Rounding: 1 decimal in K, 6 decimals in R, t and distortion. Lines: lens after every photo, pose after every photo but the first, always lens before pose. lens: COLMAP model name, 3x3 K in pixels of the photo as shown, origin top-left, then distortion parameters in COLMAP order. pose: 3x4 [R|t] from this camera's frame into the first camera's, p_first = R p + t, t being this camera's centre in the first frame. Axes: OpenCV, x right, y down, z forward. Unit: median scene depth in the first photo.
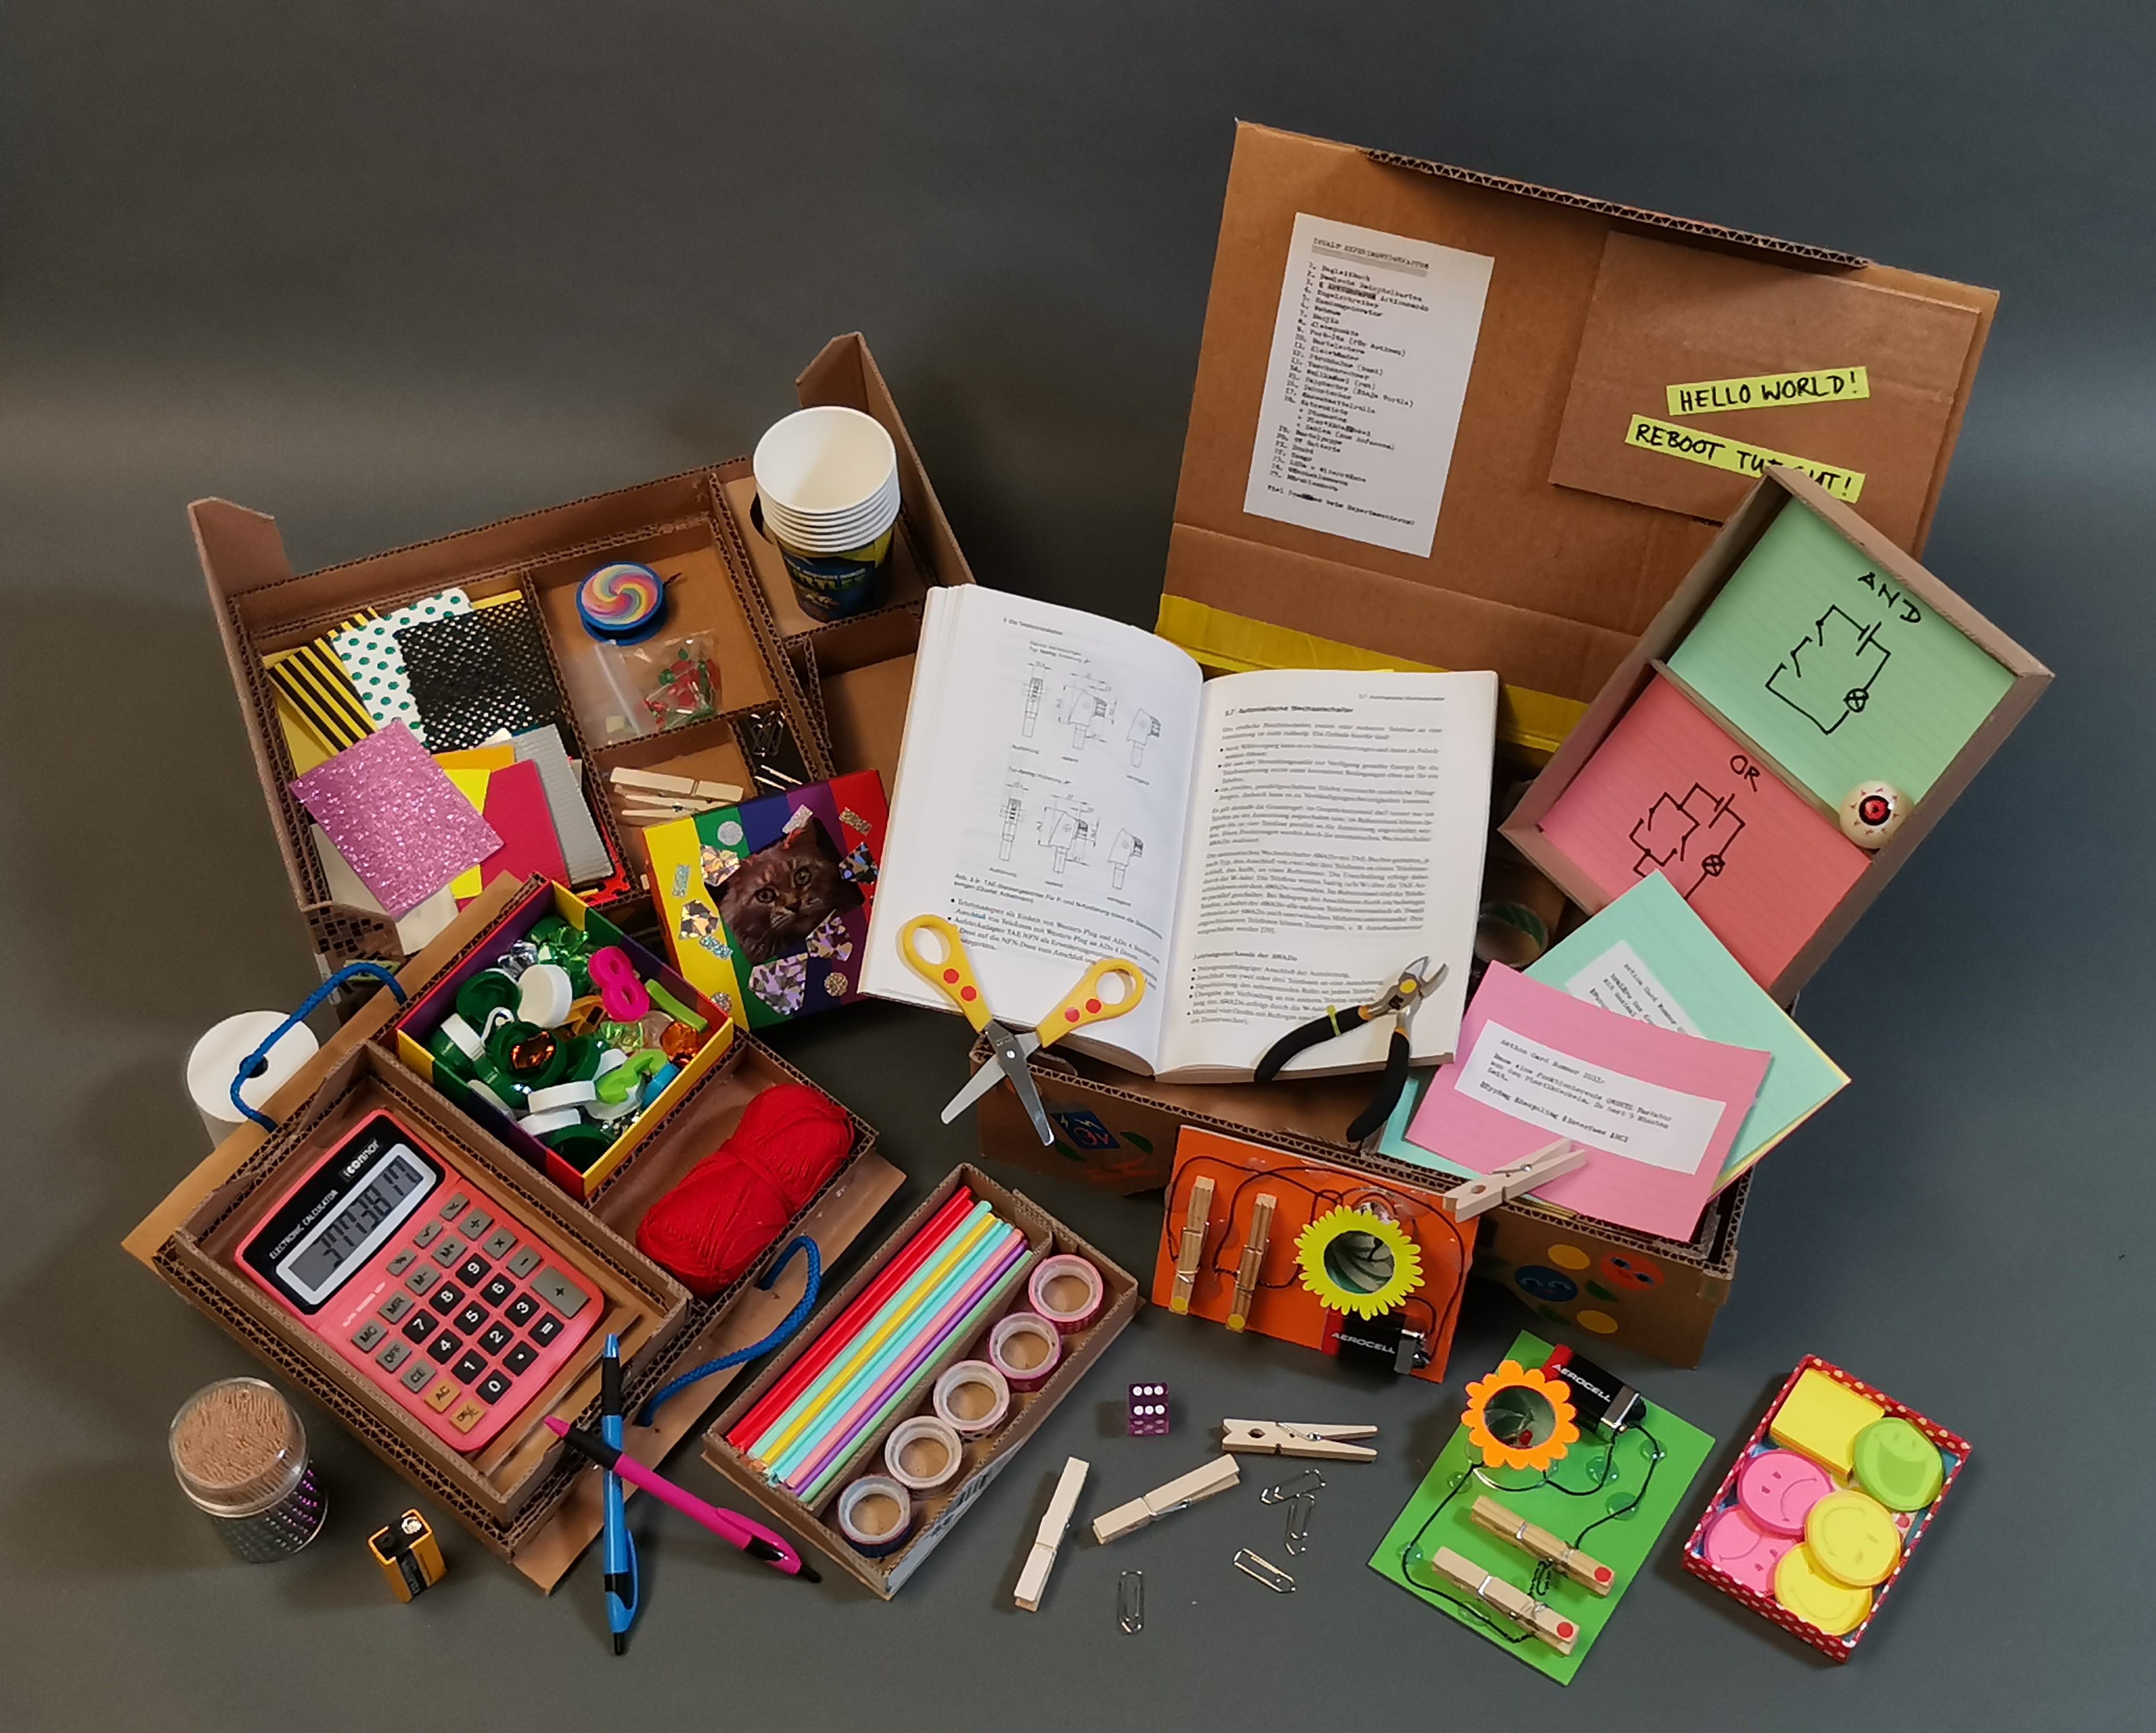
lens RADIAL K [[3159.8, 0, 1073.7], [0, 3159.8, 865.8], [0, 0, 1]] dist [-0.173702, 0.000000]
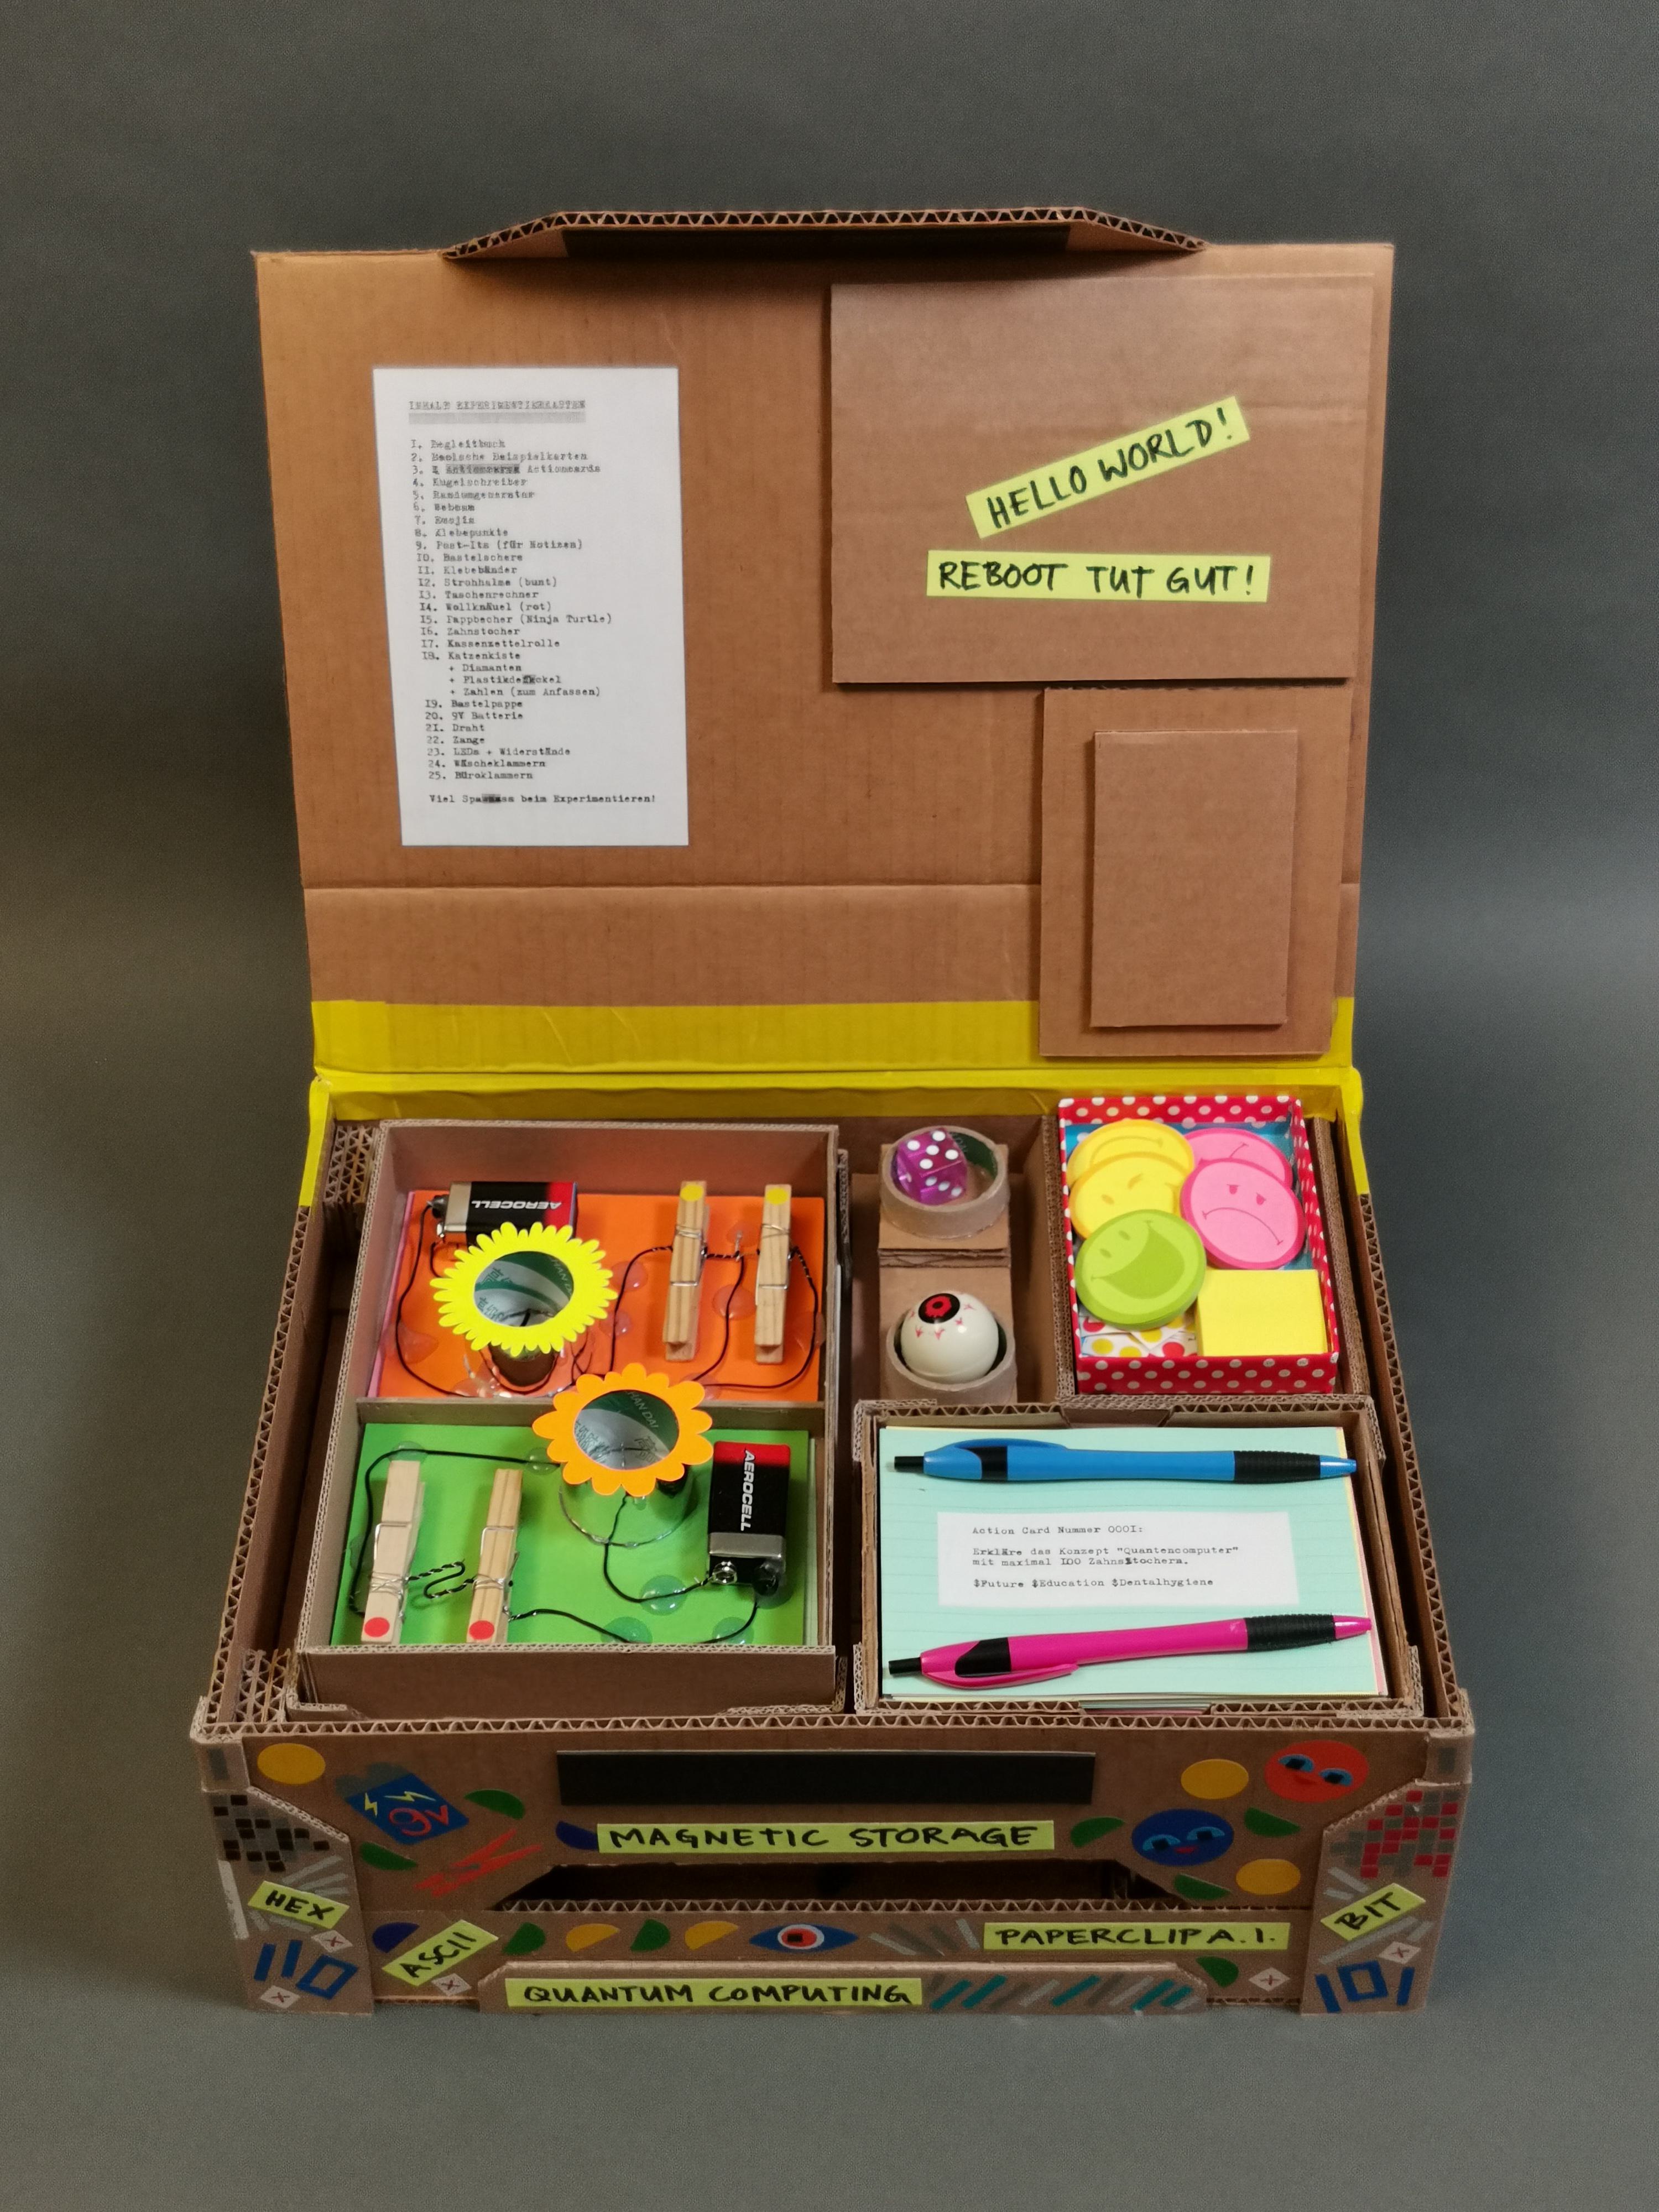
lens RADIAL K [[3001.7, 0, 835.2], [0, 3001.7, 1101.9], [0, 0, 1]] dist [-0.029700, 0.000000]
pose [[0.944370, -0.233983, 0.231121, -0.020564], [0.274243, 0.948141, -0.160686, 0.070356], [-0.181538, 0.215130, 0.959564, 0.401263]]
